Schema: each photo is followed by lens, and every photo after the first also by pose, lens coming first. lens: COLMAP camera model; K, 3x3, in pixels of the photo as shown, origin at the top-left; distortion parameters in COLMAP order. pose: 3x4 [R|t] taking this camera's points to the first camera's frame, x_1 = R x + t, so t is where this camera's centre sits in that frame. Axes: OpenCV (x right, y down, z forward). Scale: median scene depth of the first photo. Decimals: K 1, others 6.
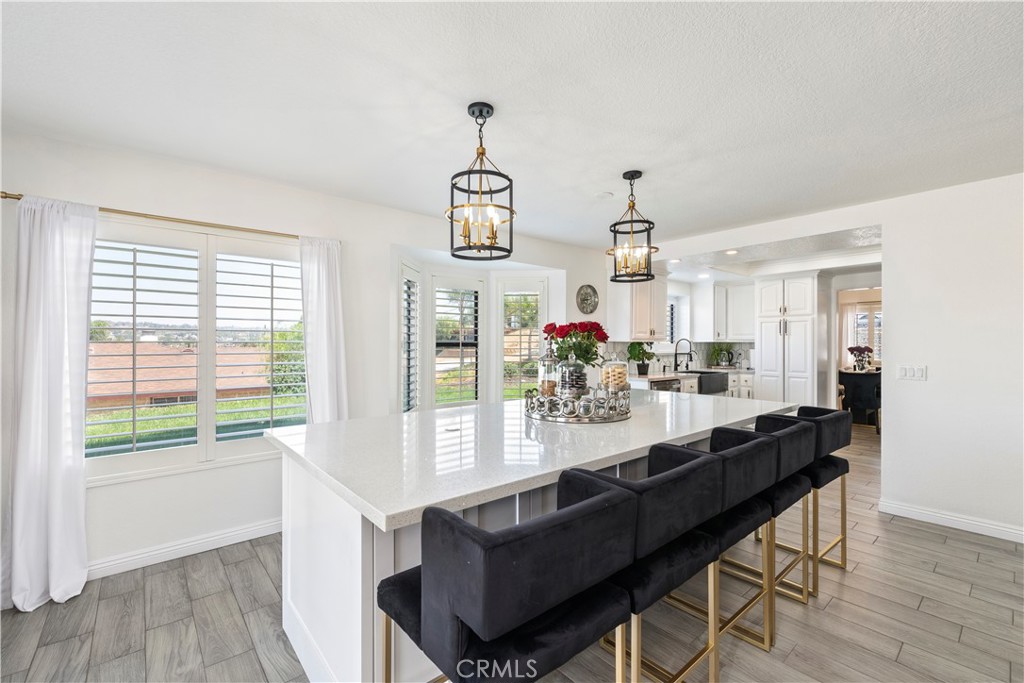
lens RADIAL K [[436.9, 0, 507.7], [0, 436.9, 344.3], [0, 0, 1]] dist [-0.000217, -0.000817]
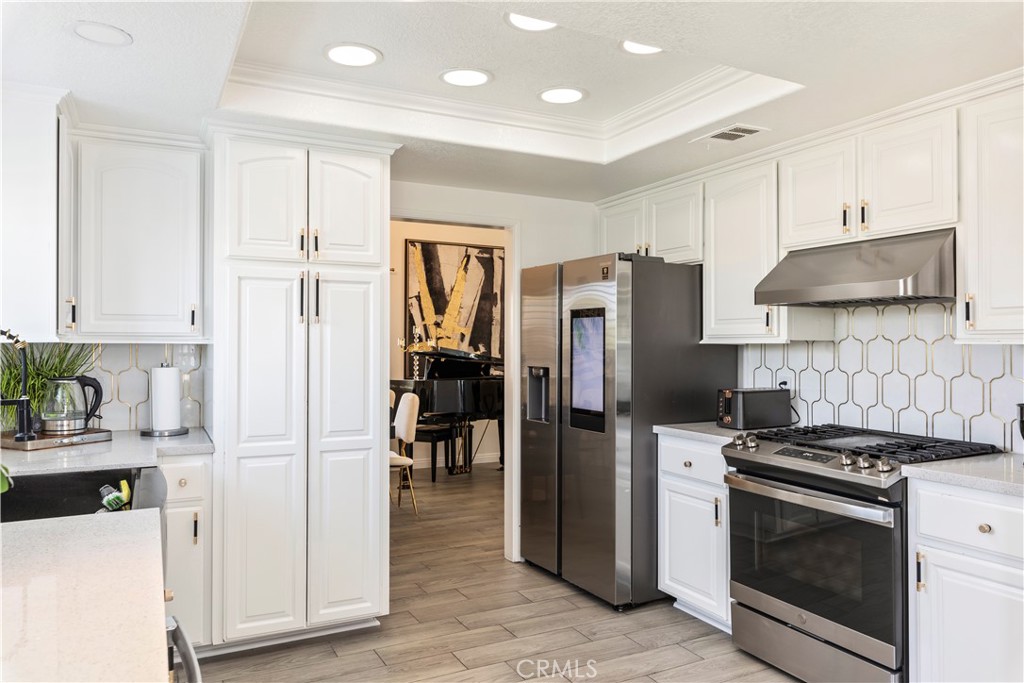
lens RADIAL K [[701.3, 0, 510.4], [0, 701.3, 339.0], [0, 0, 1]] dist [0.004458, 0.000738]
pose [[0.220541, 0.011827, 0.975306, 0.153087], [0.002832, 0.999915, -0.012766, -0.001655], [-0.975374, 0.005577, 0.220489, 0.696276]]
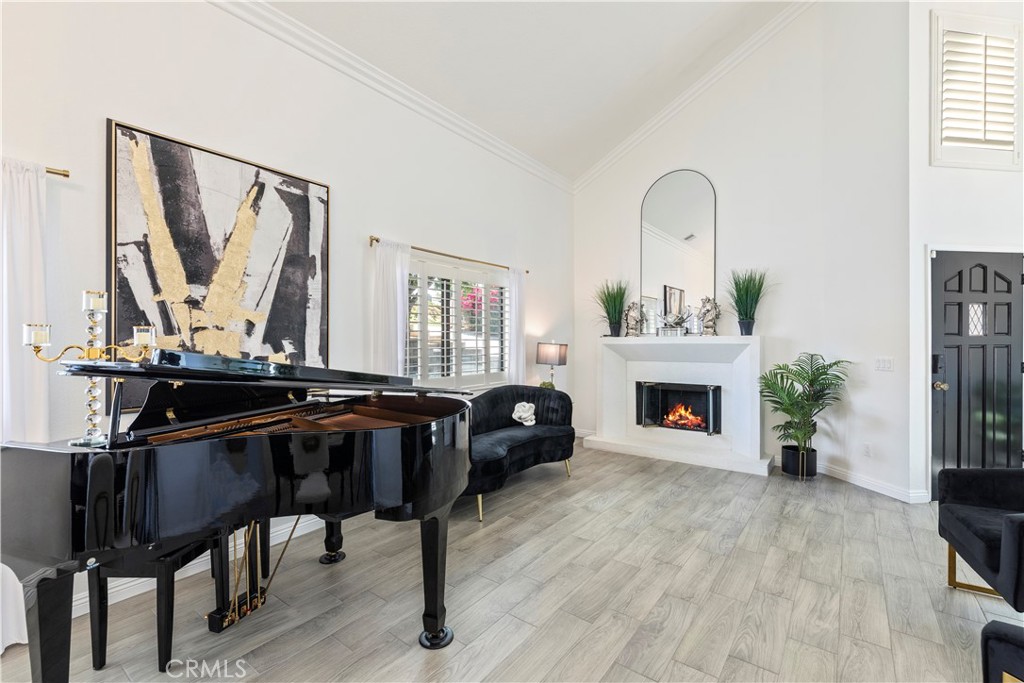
lens RADIAL K [[436.9, 0, 512.3], [0, 436.9, 339.8], [0, 0, 1]] dist [-0.000217, -0.000817]
pose [[-0.221275, -0.000696, 0.975211, 0.457560], [0.004471, 0.999989, 0.001729, -0.004623], [-0.975201, 0.004743, -0.221270, 0.780990]]
